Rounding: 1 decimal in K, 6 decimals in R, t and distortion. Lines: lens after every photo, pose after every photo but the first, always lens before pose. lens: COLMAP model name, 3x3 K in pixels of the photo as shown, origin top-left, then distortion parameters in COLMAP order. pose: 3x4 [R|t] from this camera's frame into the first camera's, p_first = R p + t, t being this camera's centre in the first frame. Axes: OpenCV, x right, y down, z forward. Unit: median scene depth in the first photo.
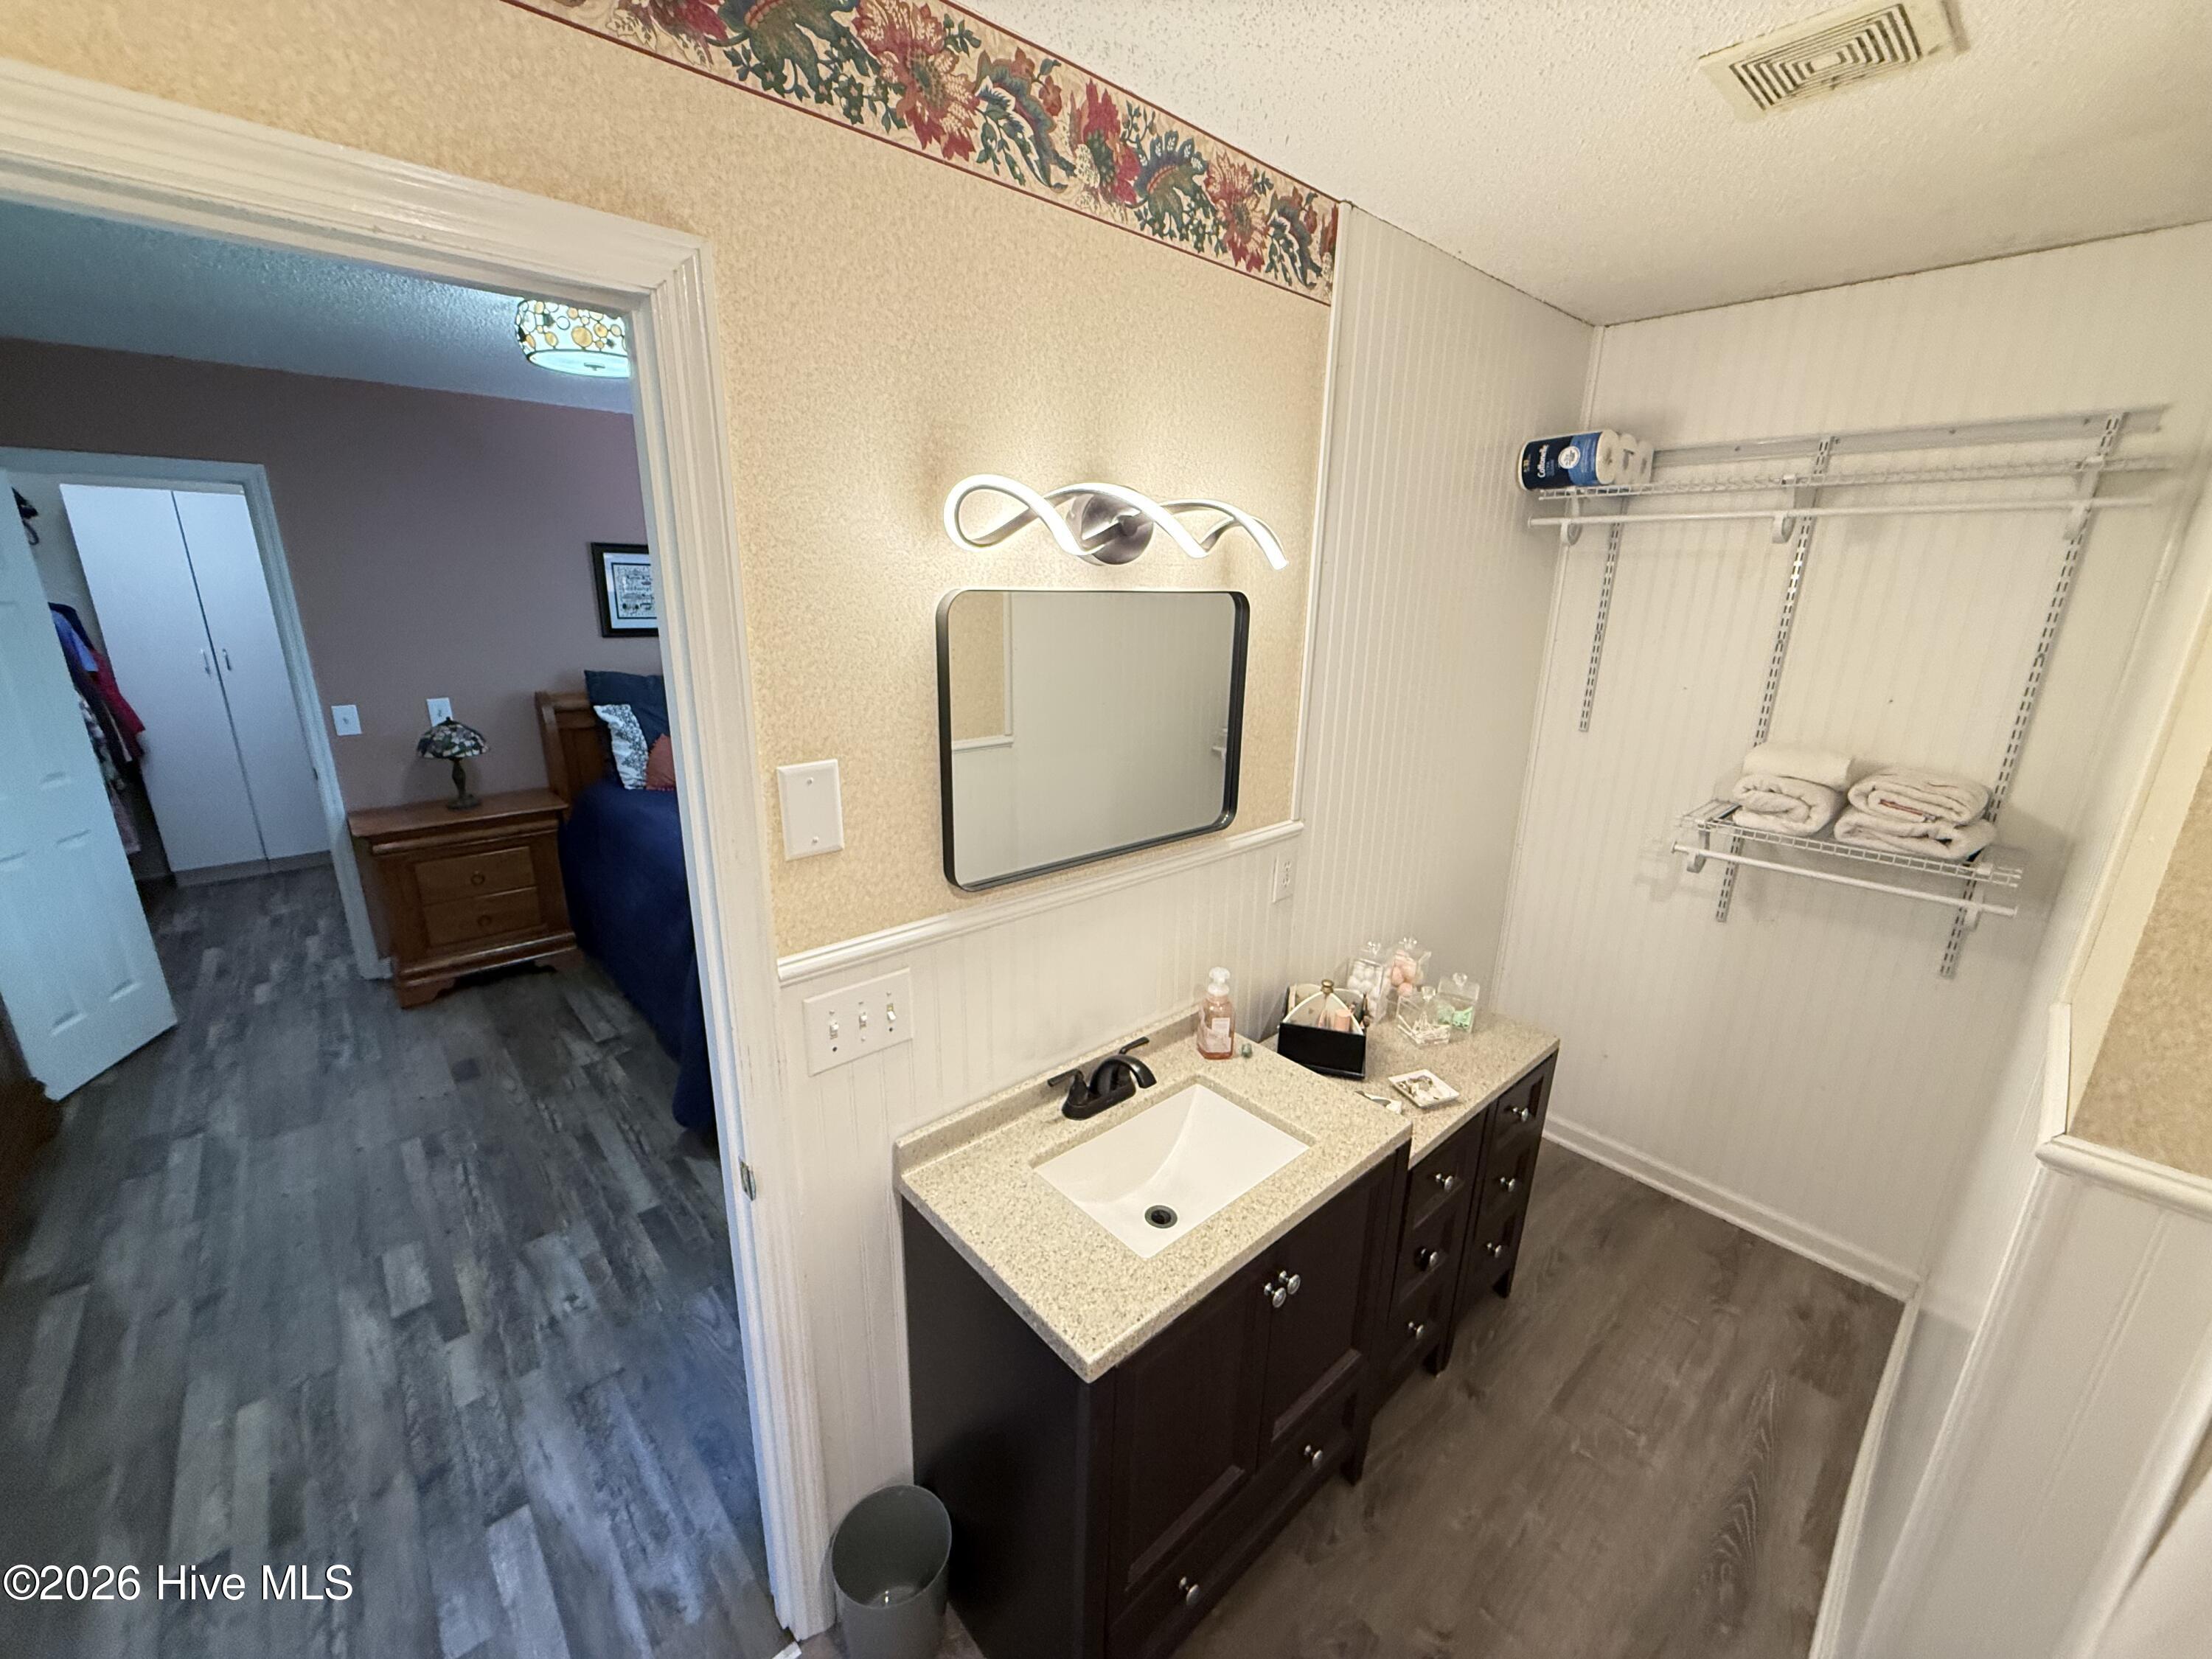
lens RADIAL K [[876.8, 0, 1102.9], [0, 876.8, 829.2], [0, 0, 1]] dist [0.000134, -0.000144]
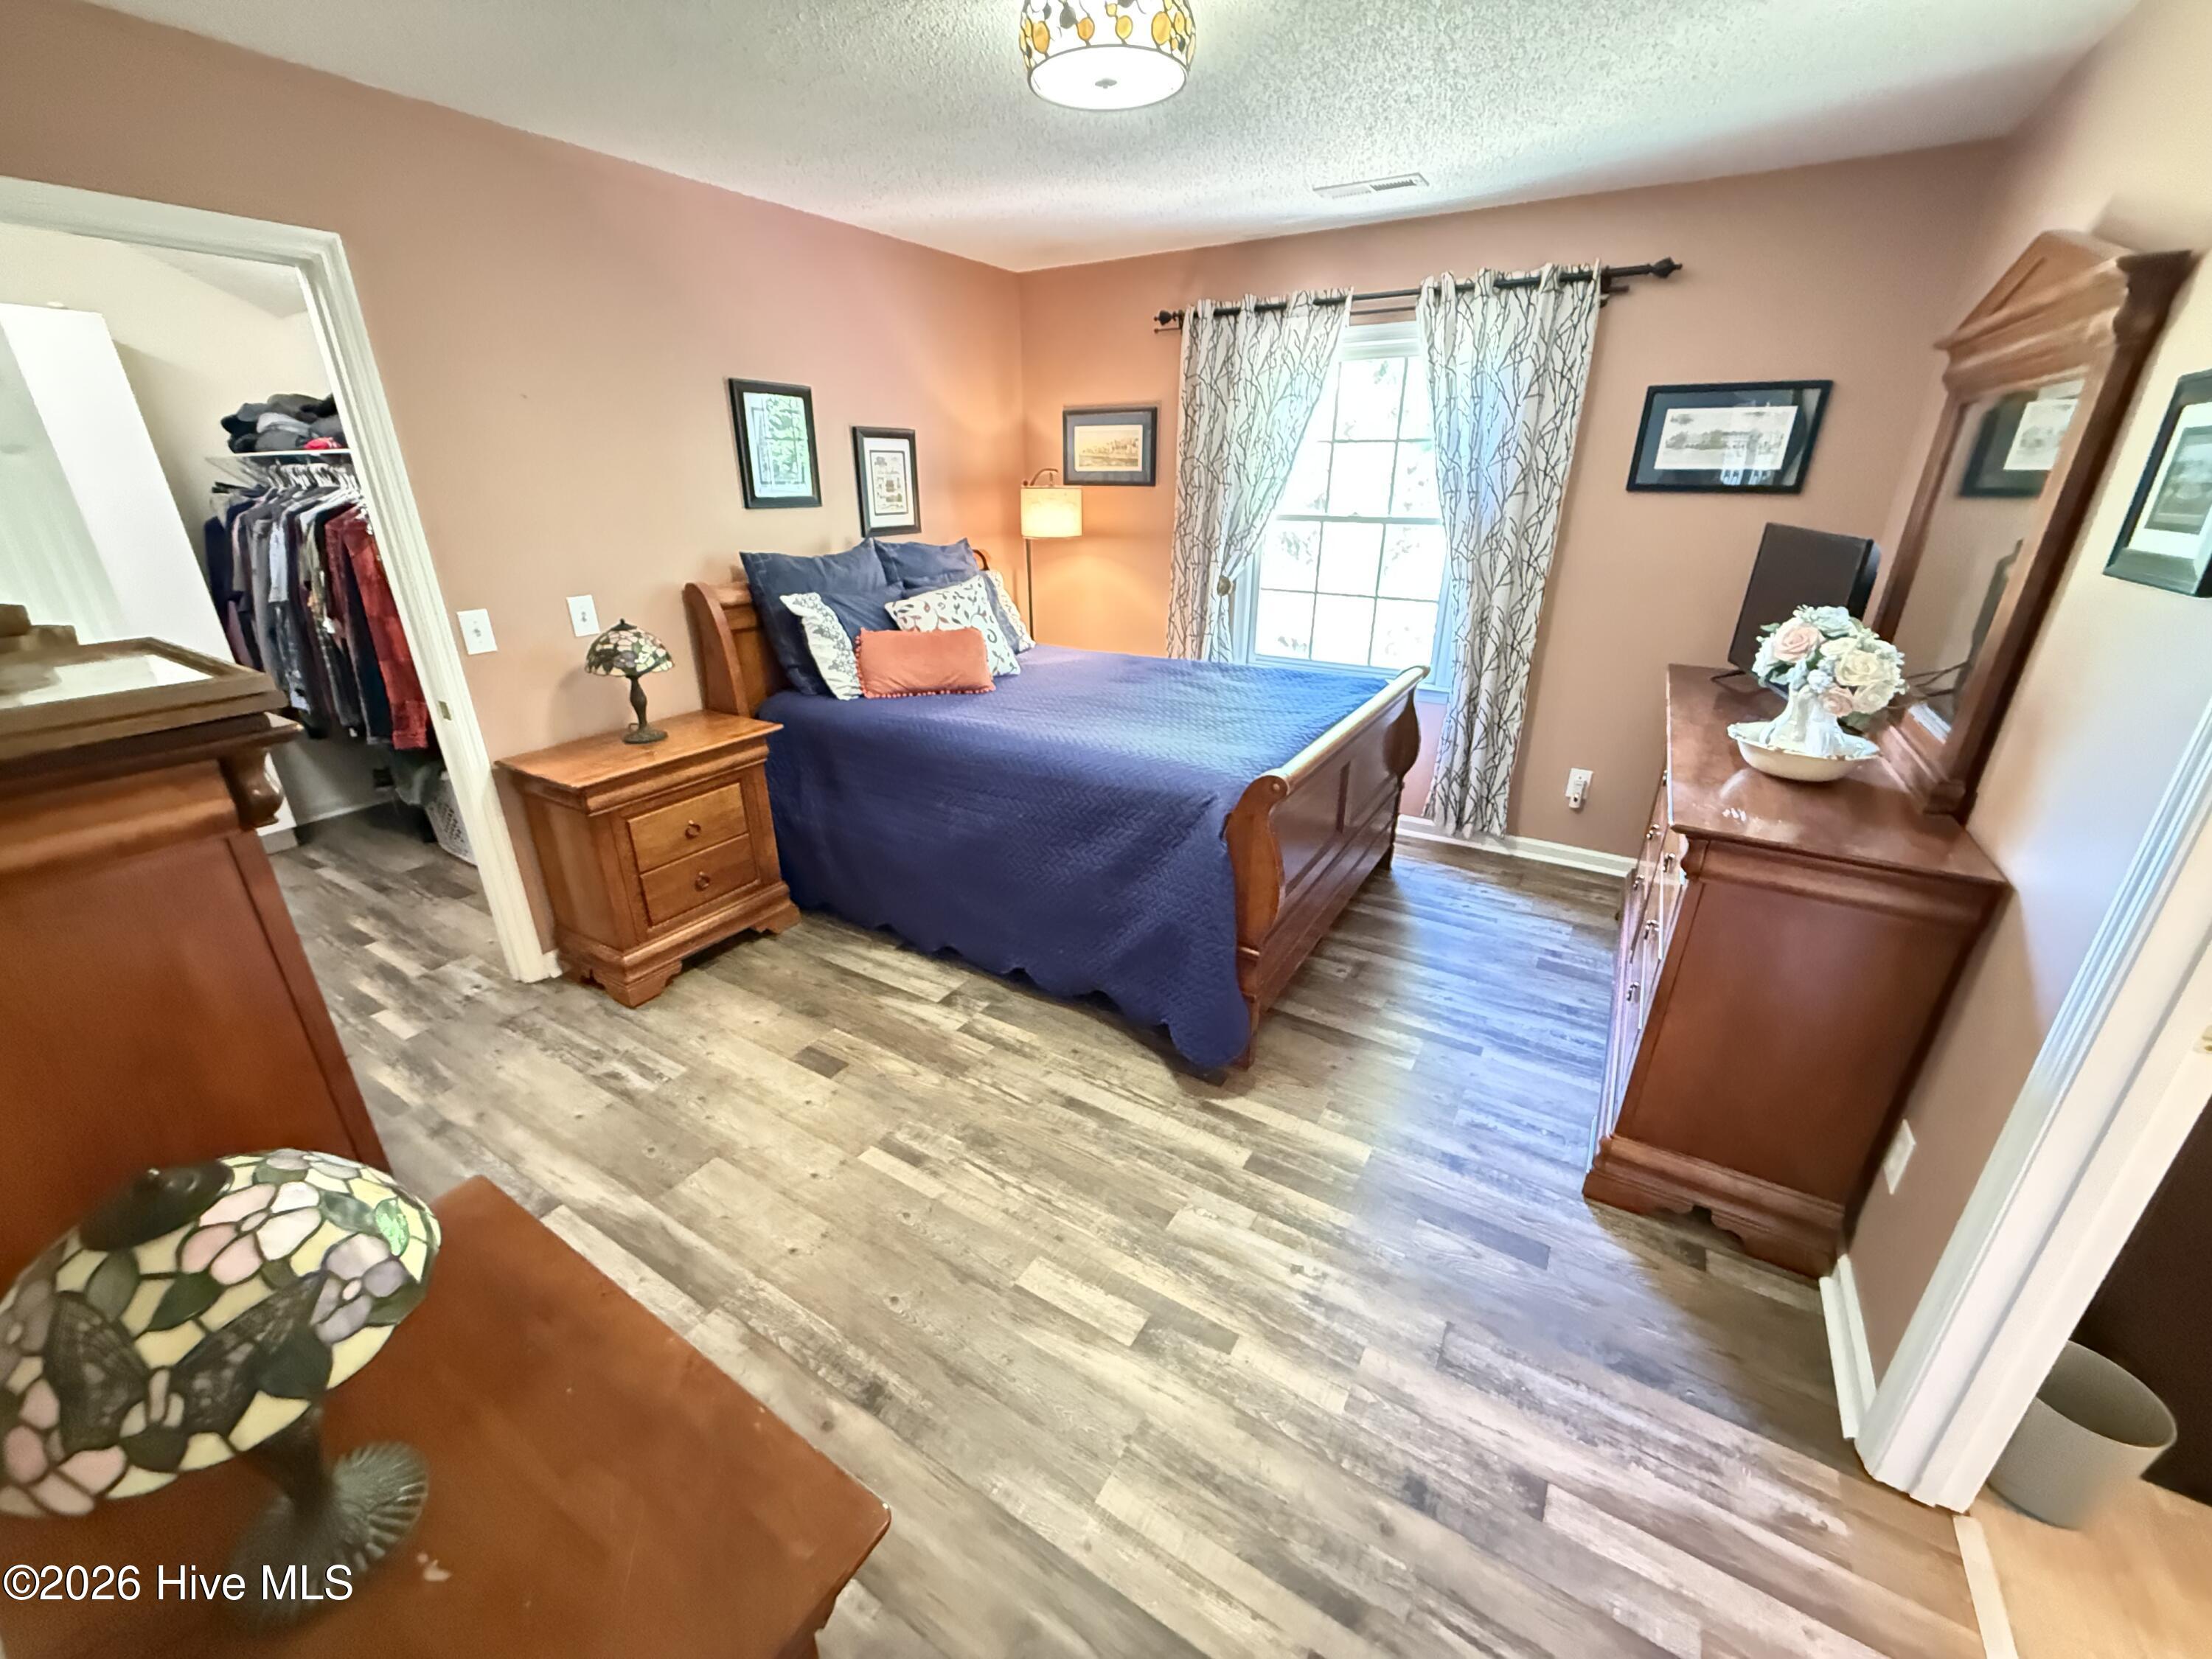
lens RADIAL K [[876.8, 0, 1102.9], [0, 876.8, 829.2], [0, 0, 1]] dist [0.000134, -0.000144]
pose [[0.959333, -0.125311, 0.252936, -0.649793], [0.096097, 0.987521, 0.124767, -0.007052], [-0.265415, -0.095387, 0.959404, 0.188915]]
